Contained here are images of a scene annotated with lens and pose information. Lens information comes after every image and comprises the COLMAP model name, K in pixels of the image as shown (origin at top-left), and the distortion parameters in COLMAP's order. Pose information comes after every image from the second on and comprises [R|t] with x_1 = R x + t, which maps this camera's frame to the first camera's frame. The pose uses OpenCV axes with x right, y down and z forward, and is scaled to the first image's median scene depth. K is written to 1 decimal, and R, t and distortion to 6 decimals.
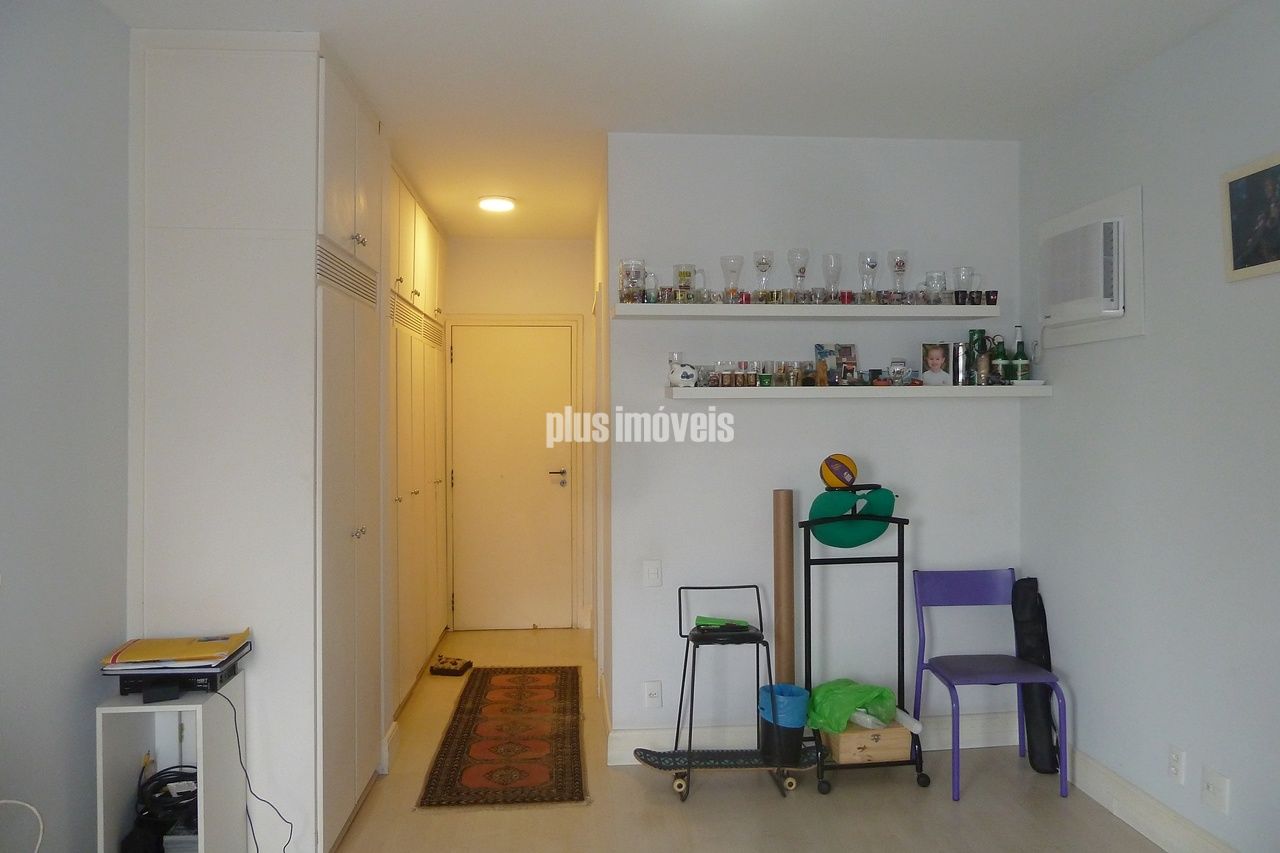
lens RADIAL K [[933.0, 0, 641.3], [0, 933.0, 421.8], [0, 0, 1]] dist [-0.054591, 0.000888]
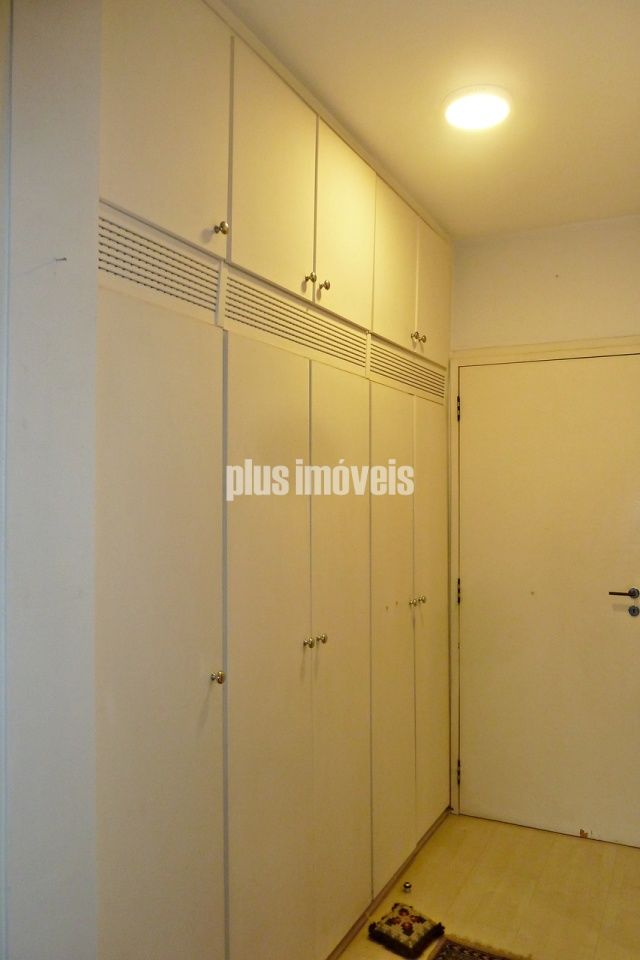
lens RADIAL K [[699.8, 0, 322.0], [0, 699.8, 483.6], [0, 0, 1]] dist [-0.054591, 0.000888]
pose [[0.844959, -0.004552, -0.534812, -0.016163], [-0.003669, 0.999891, -0.014307, -0.010498], [0.534819, 0.014051, 0.844850, 0.554577]]
